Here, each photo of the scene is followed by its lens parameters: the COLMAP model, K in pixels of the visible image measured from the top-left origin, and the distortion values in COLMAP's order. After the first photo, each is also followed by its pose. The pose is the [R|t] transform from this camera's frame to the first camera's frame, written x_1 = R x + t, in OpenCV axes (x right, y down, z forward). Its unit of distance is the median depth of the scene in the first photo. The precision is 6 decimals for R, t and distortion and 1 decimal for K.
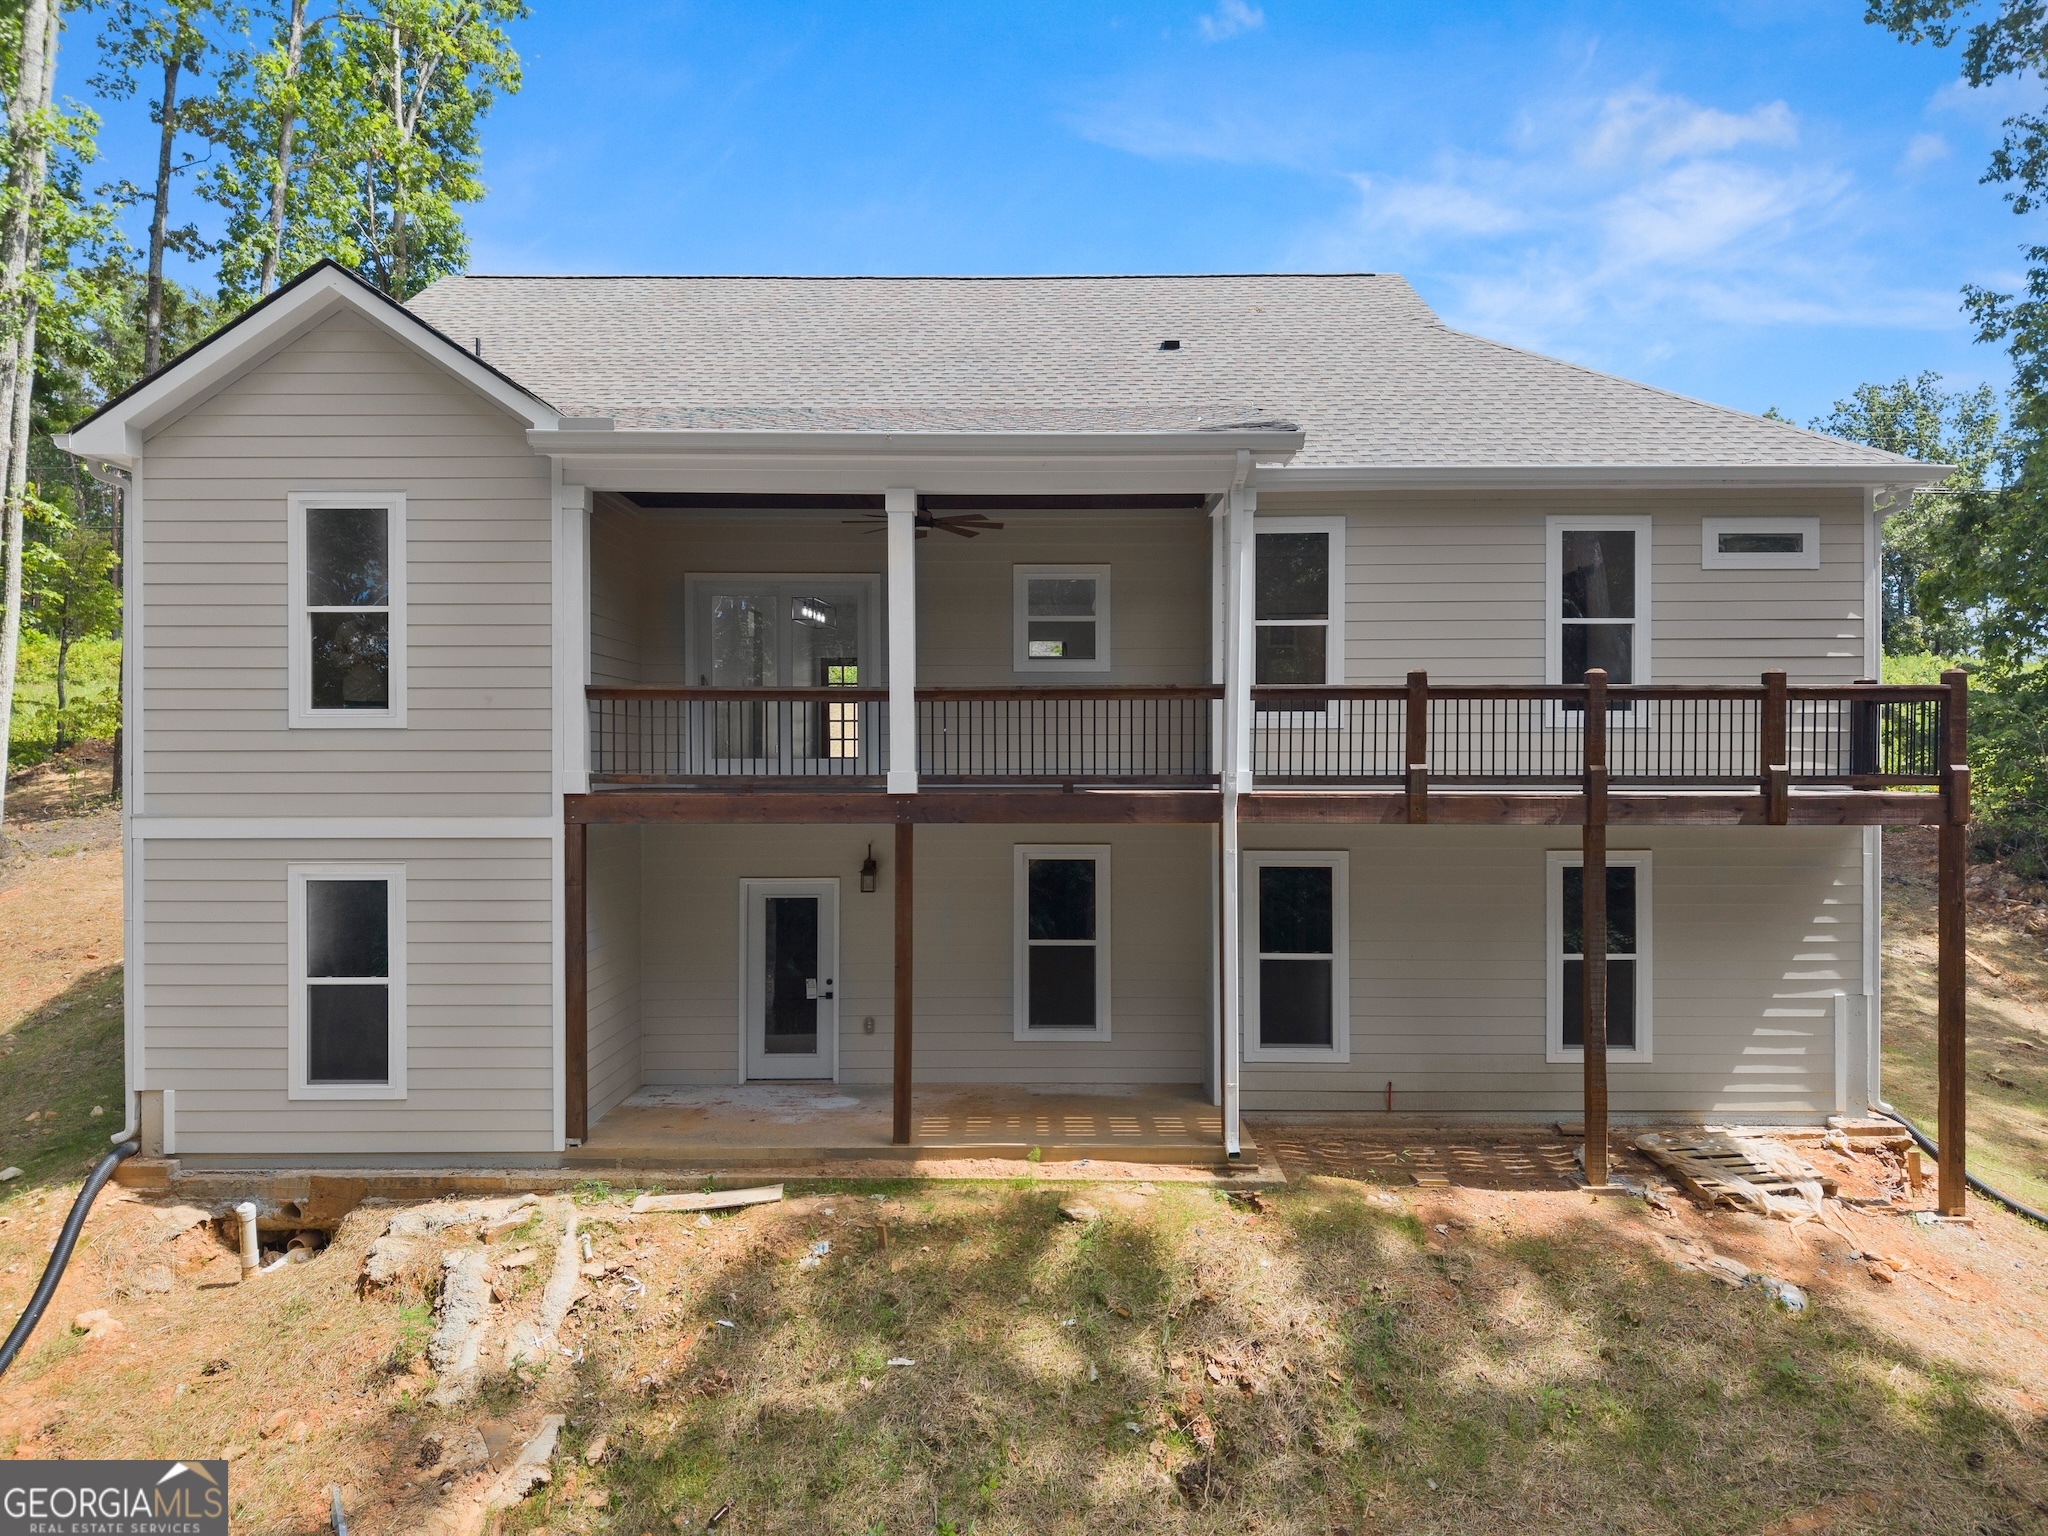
lens RADIAL K [[1426.5, 0, 1022.8], [0, 1426.5, 756.7], [0, 0, 1]] dist [0.003516, -0.003479]
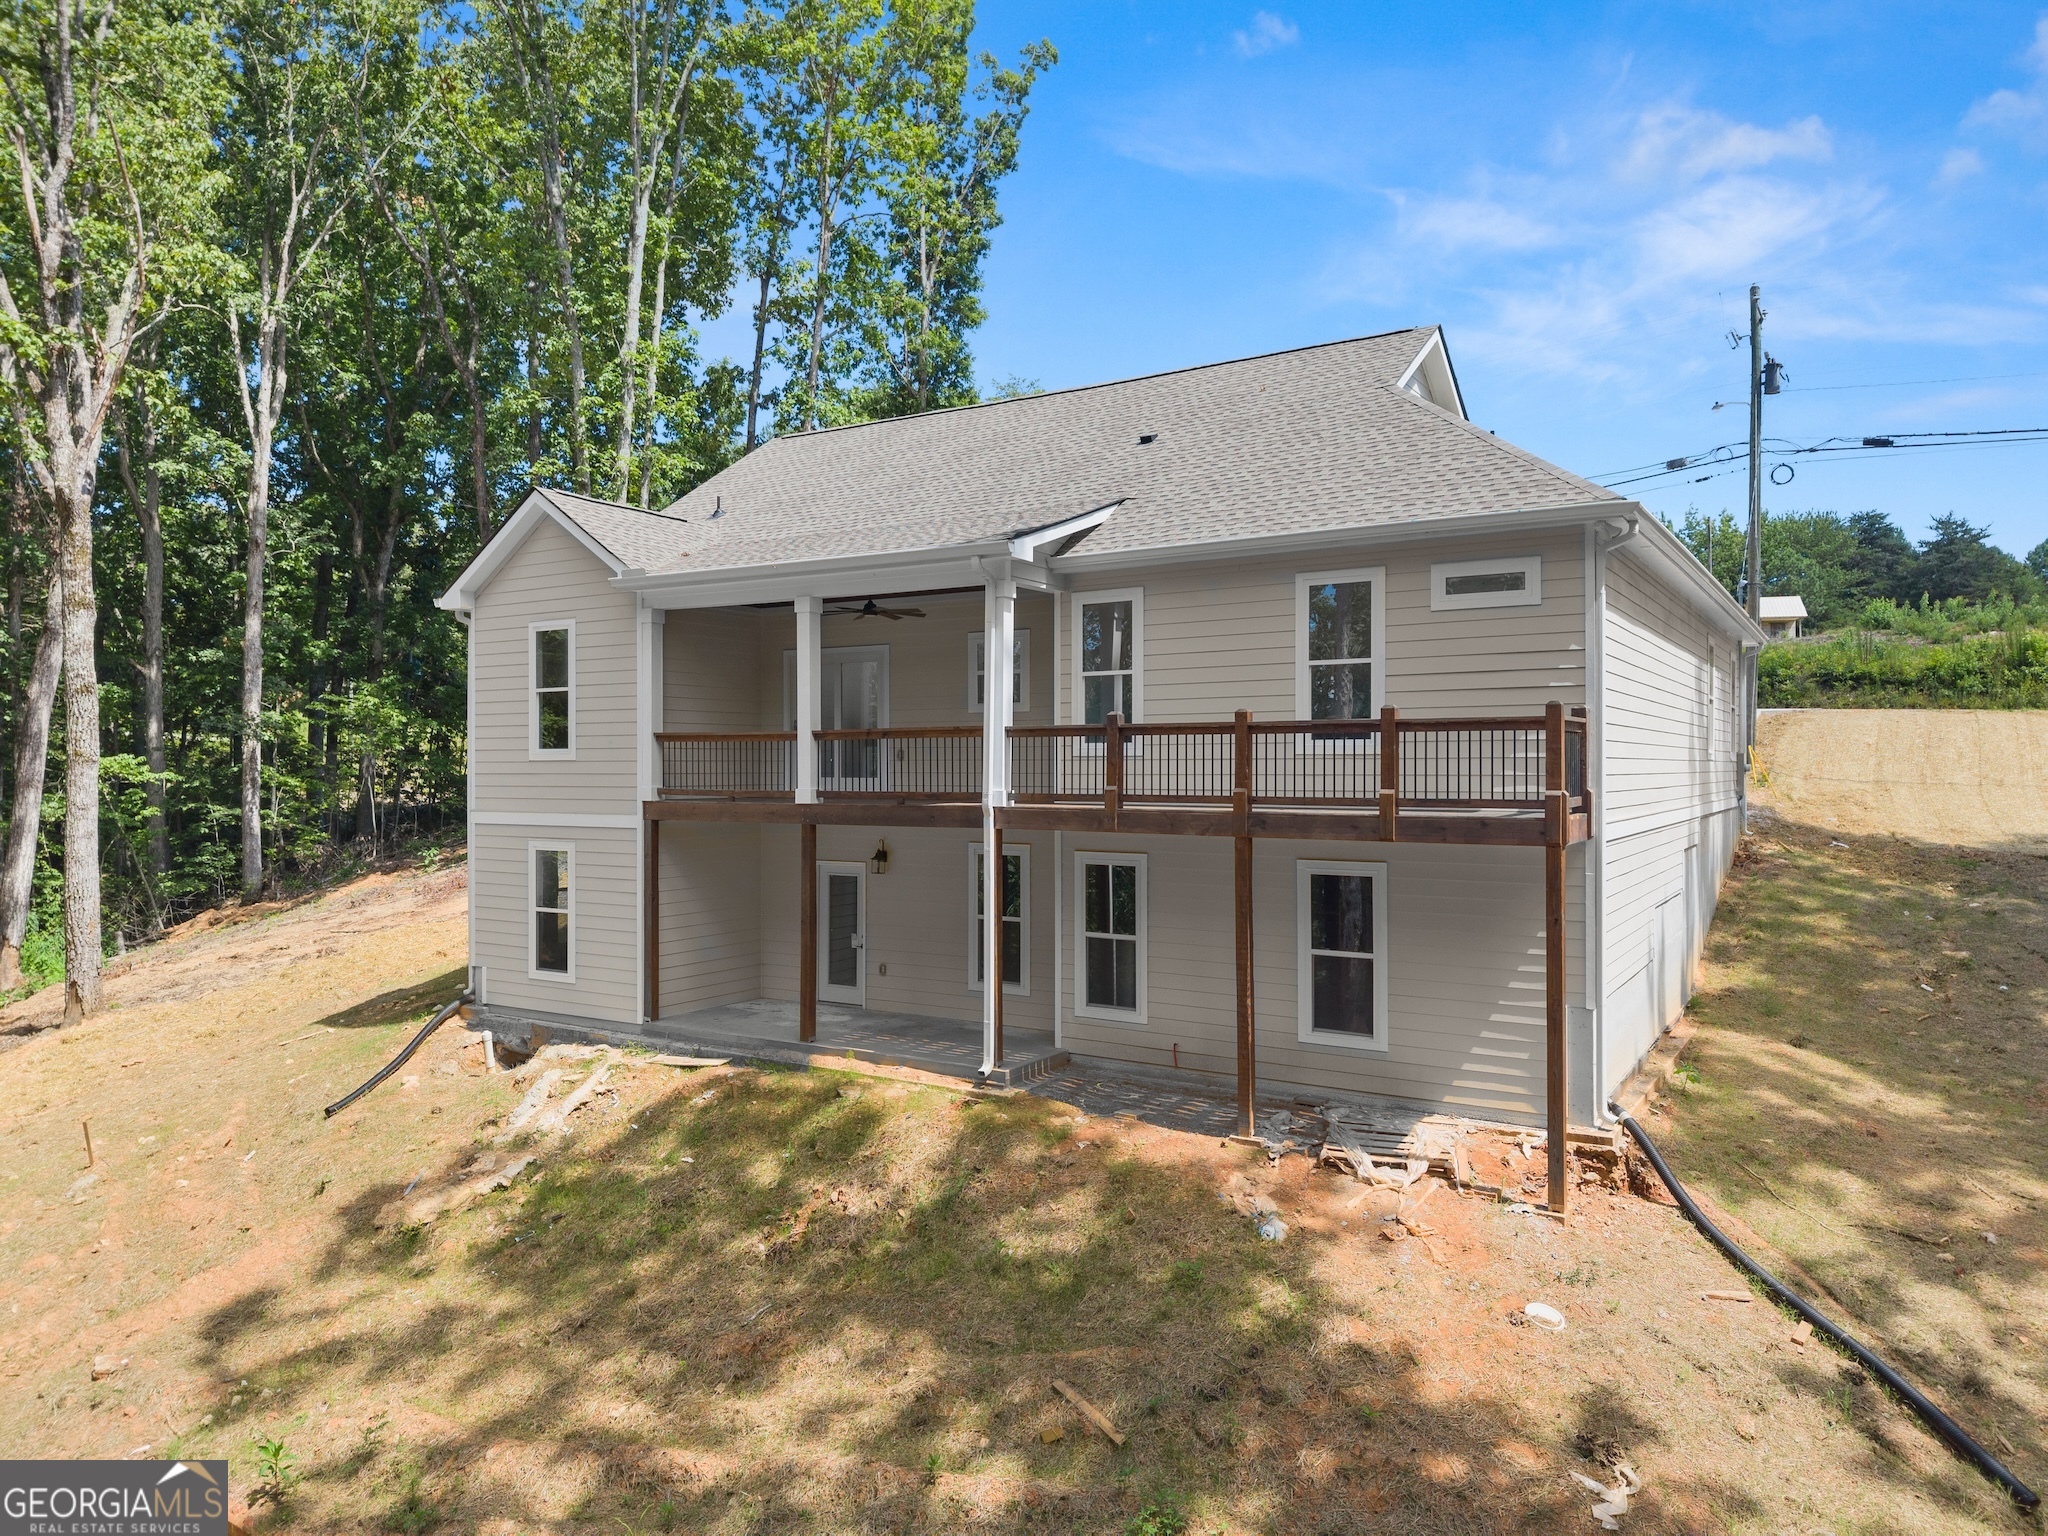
lens RADIAL K [[1410.6, 0, 1024.0], [0, 1410.6, 768.0], [0, 0, 1]] dist [0.018247, -0.003923]
pose [[0.841286, -0.001529, -0.540588, 0.897374], [-0.004426, 0.999943, -0.009716, 0.002963], [0.540572, 0.010566, 0.841232, -0.103374]]
